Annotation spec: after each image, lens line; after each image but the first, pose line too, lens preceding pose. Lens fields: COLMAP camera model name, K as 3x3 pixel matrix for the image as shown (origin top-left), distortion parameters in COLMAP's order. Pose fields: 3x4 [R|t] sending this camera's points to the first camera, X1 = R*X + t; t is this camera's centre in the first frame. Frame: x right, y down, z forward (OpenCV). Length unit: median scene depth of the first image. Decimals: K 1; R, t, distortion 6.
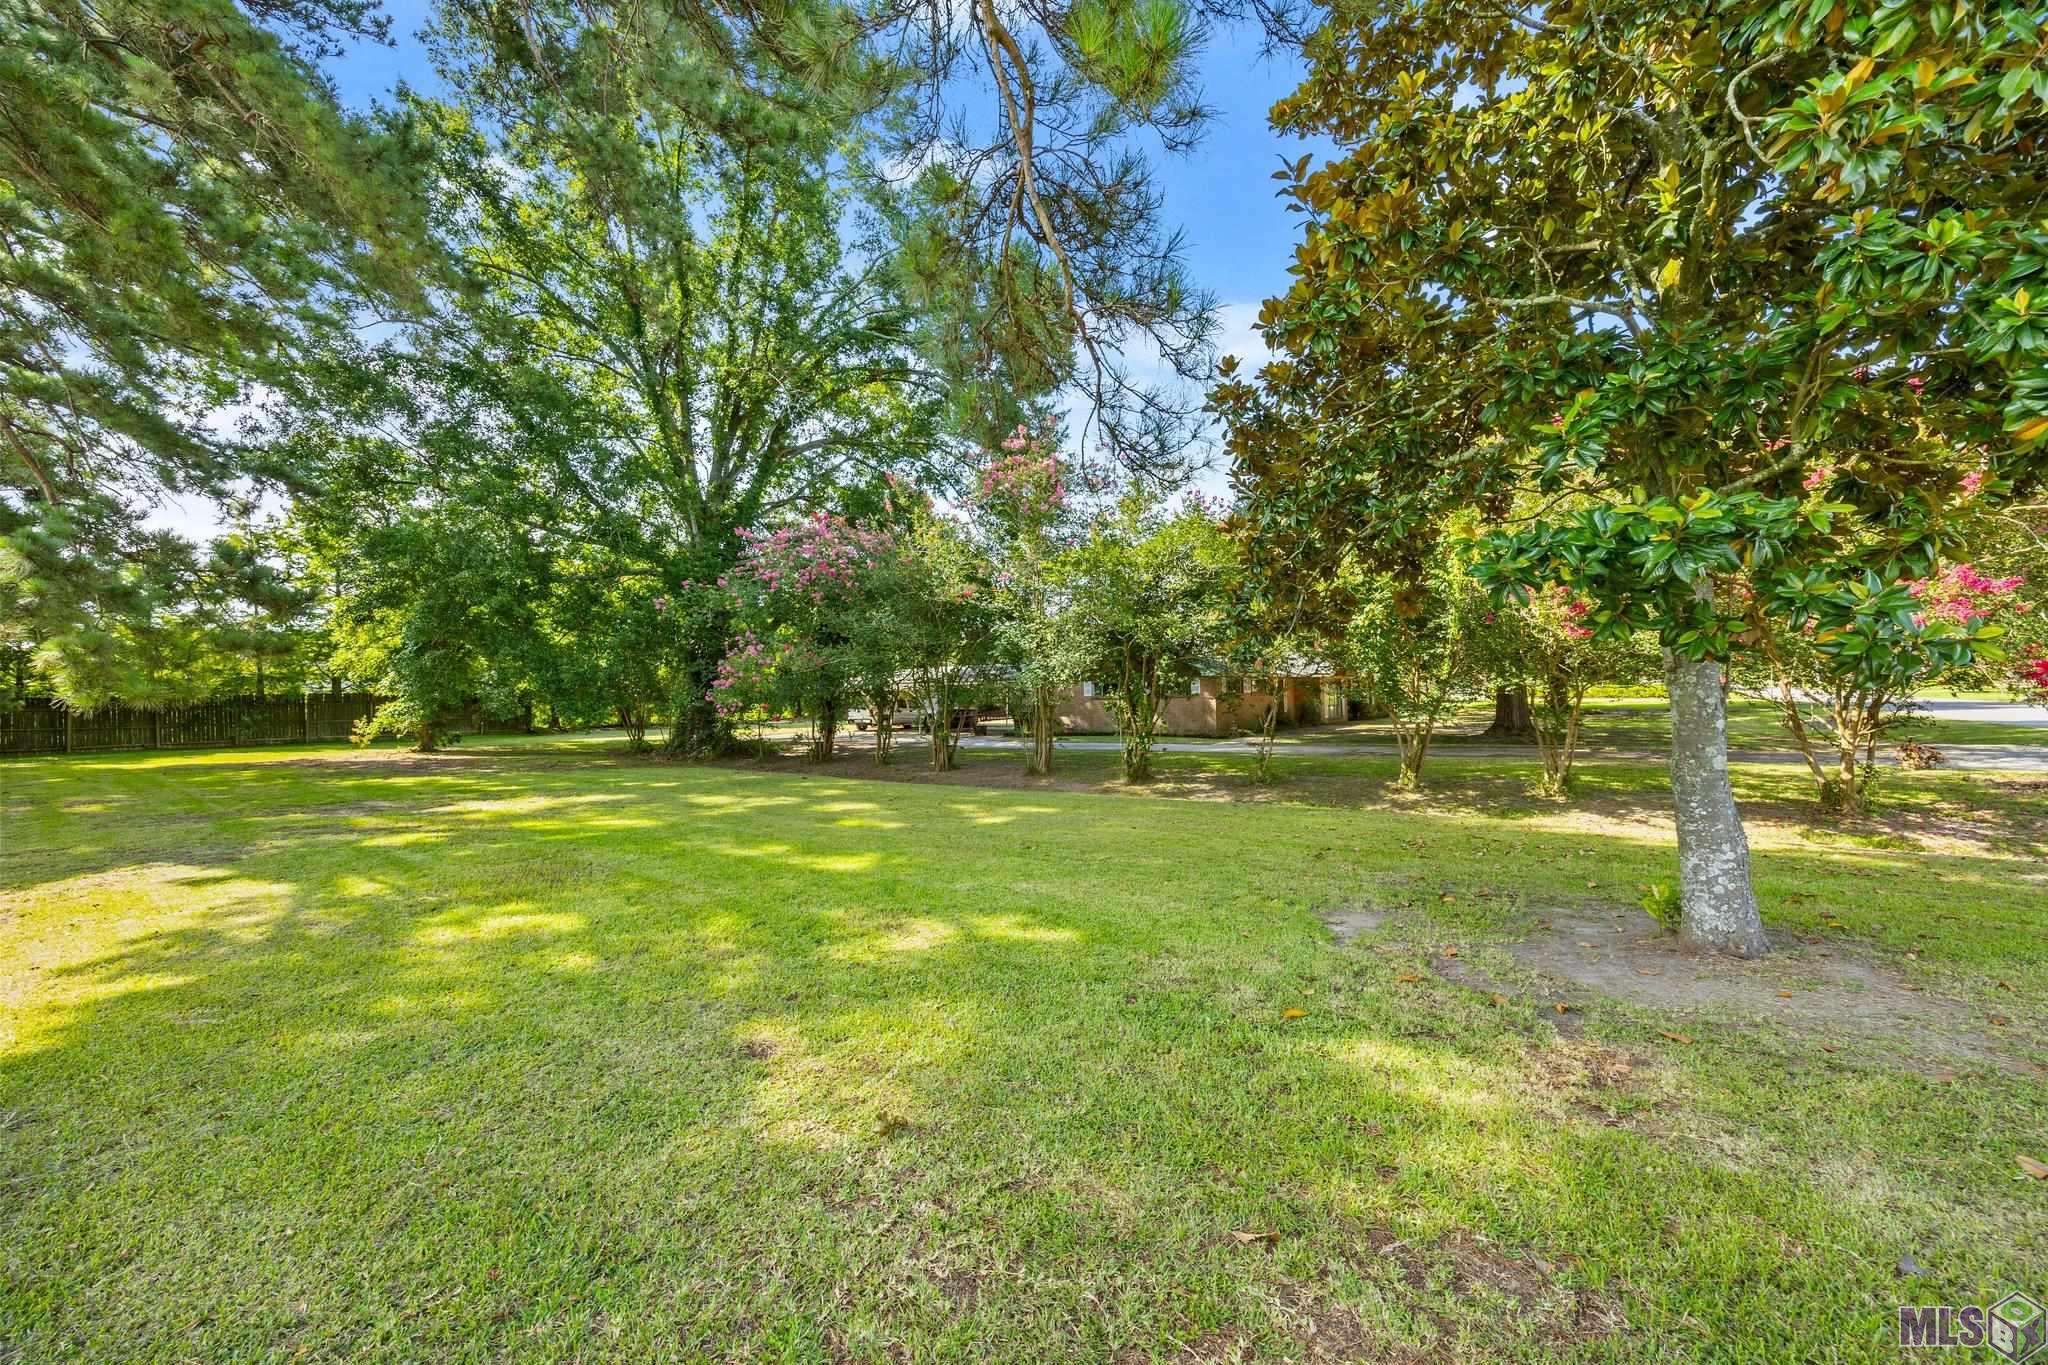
lens RADIAL K [[715.0, 0, 979.4], [0, 715.0, 676.5], [0, 0, 1]] dist [0.000302, -0.001898]
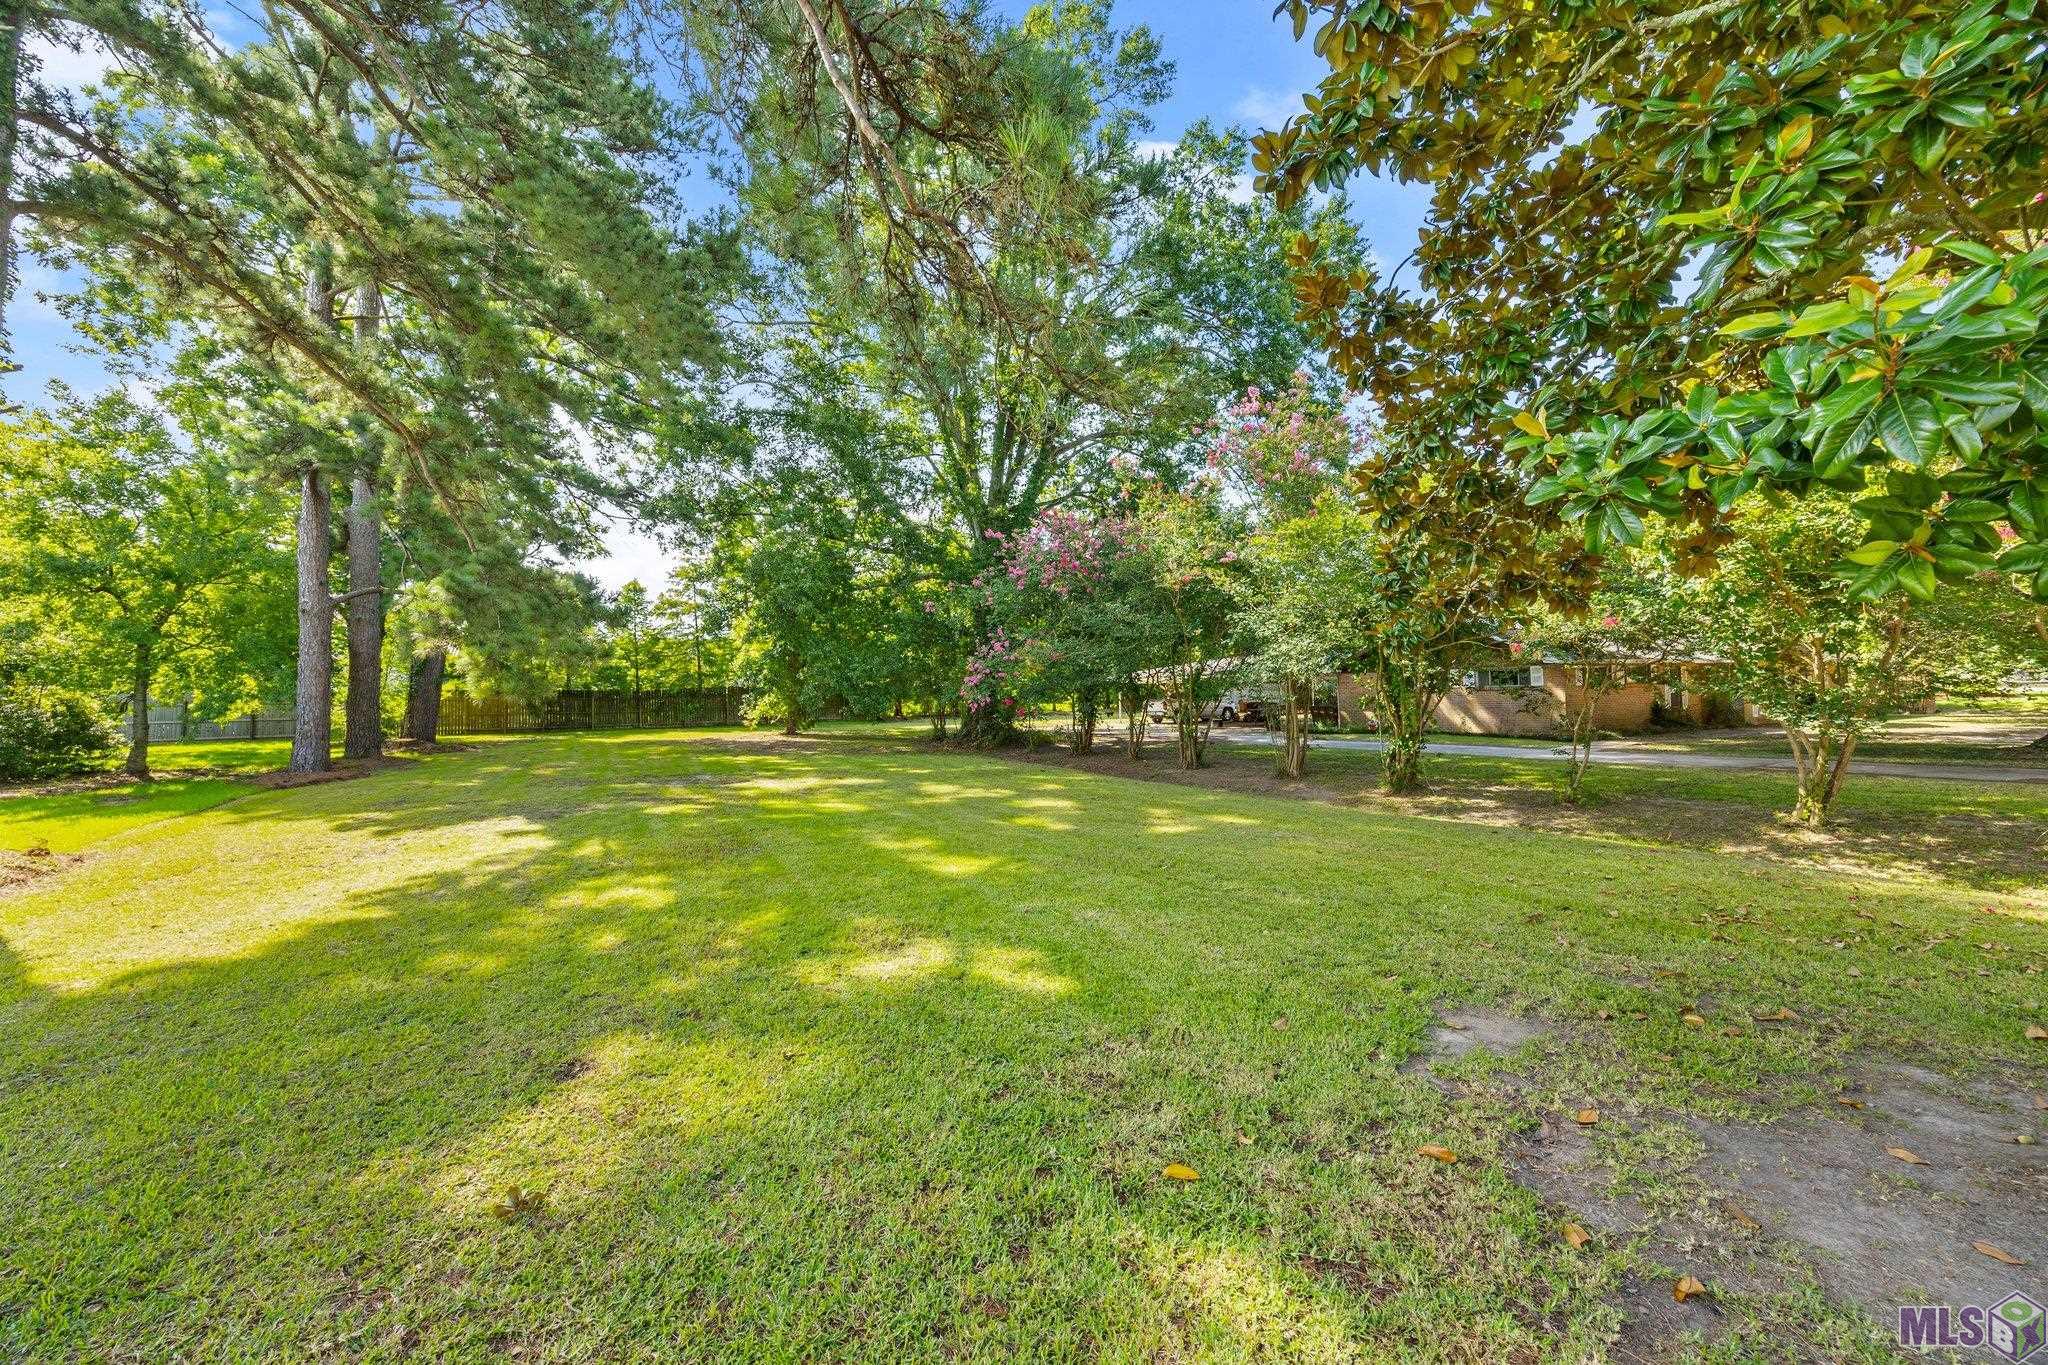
lens RADIAL K [[715.0, 0, 979.4], [0, 715.0, 676.5], [0, 0, 1]] dist [0.000302, -0.001898]
pose [[0.927505, -0.007366, -0.373737, 0.147217], [0.011201, 0.999905, 0.008089, -0.000001], [0.373642, -0.011689, 0.927499, 0.089200]]
